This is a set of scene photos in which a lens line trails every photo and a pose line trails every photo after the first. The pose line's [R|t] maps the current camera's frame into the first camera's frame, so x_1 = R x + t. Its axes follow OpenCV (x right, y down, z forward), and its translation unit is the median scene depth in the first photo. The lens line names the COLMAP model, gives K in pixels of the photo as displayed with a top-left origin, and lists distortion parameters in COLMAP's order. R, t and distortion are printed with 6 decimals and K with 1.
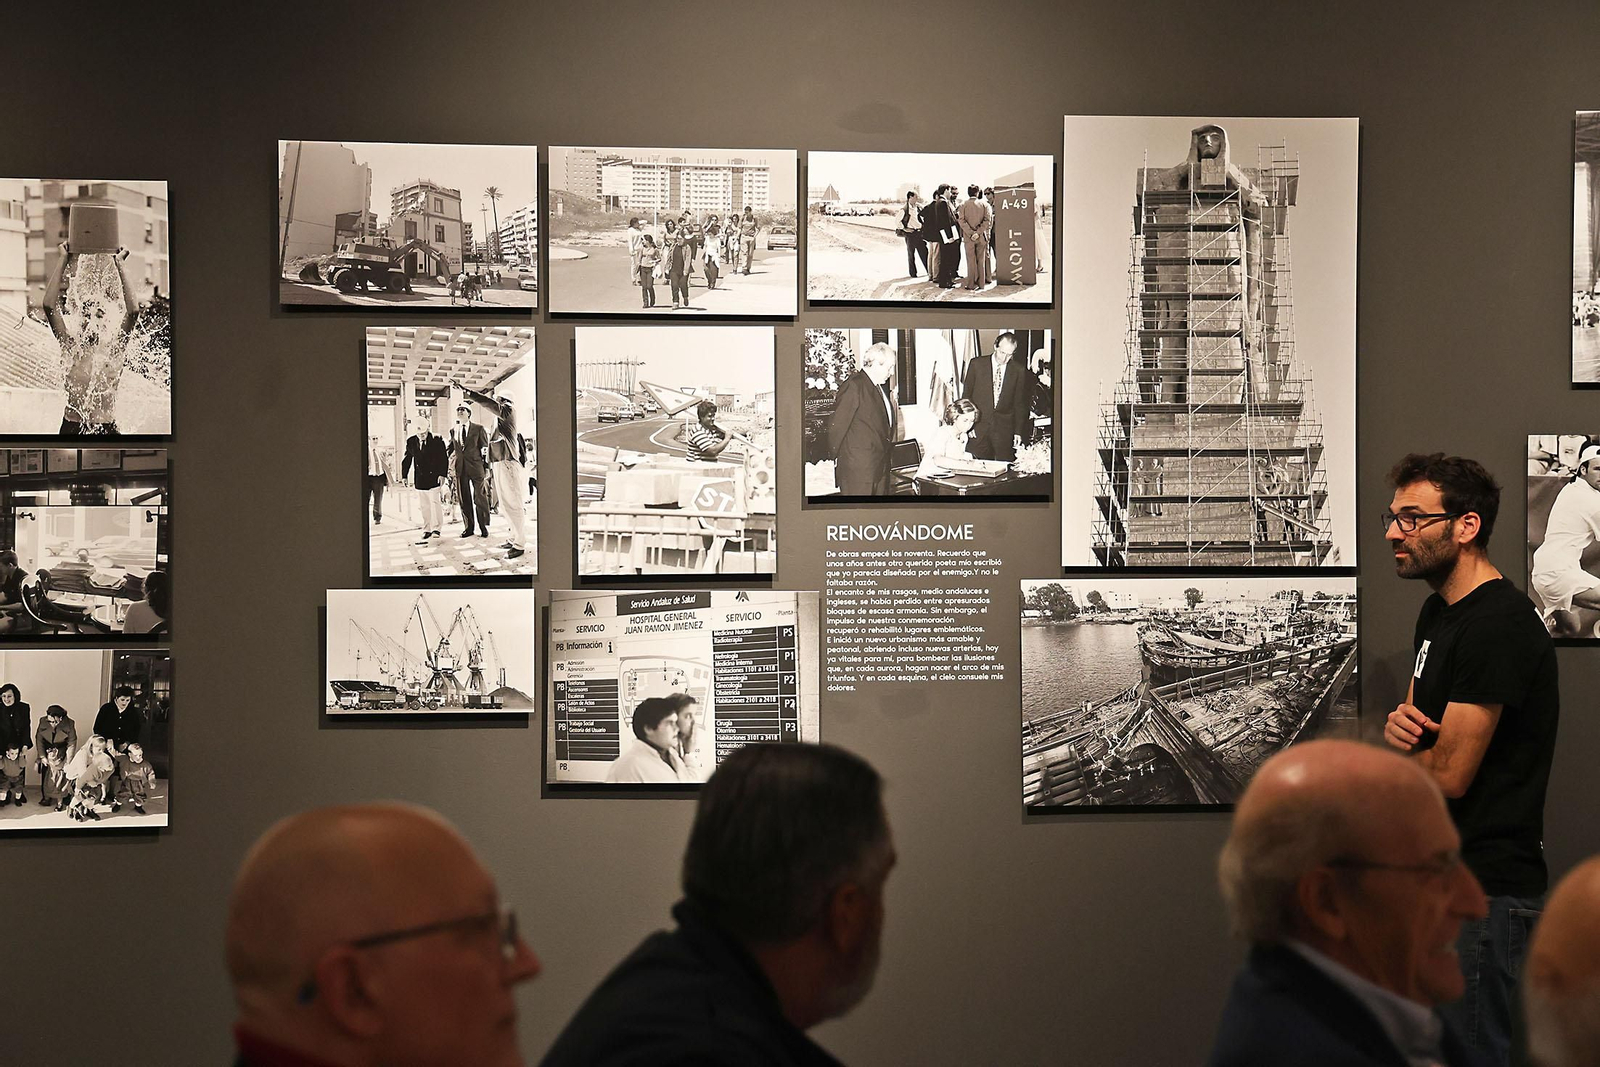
lens RADIAL K [[2566.7, 0, 800.1], [0, 2566.7, 532.5], [0, 0, 1]] dist [0.206843, 0.000000]
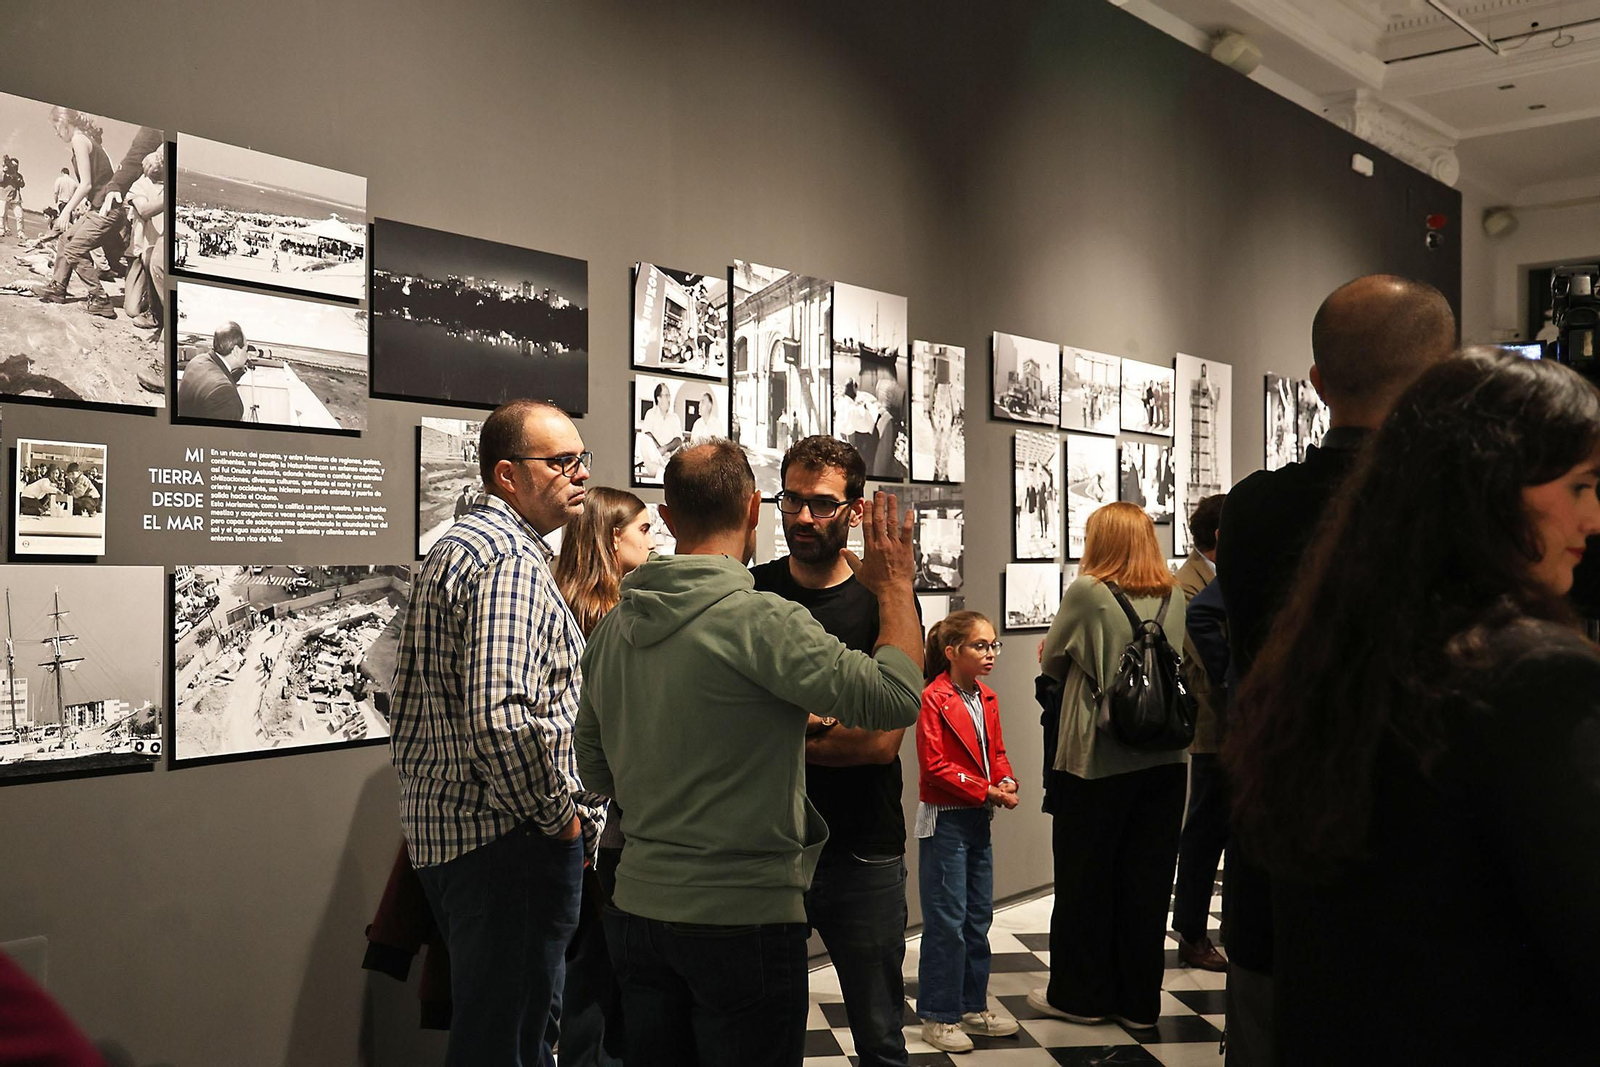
lens RADIAL K [[1693.2, 0, 800.9], [0, 1693.2, 535.3], [0, 0, 1]] dist [0.060851, 0.000000]
pose [[0.663777, 0.012932, 0.747818, -1.233040], [-0.017544, 0.999845, -0.001718, 0.005191], [-0.747724, -0.011980, 0.663901, 0.268727]]
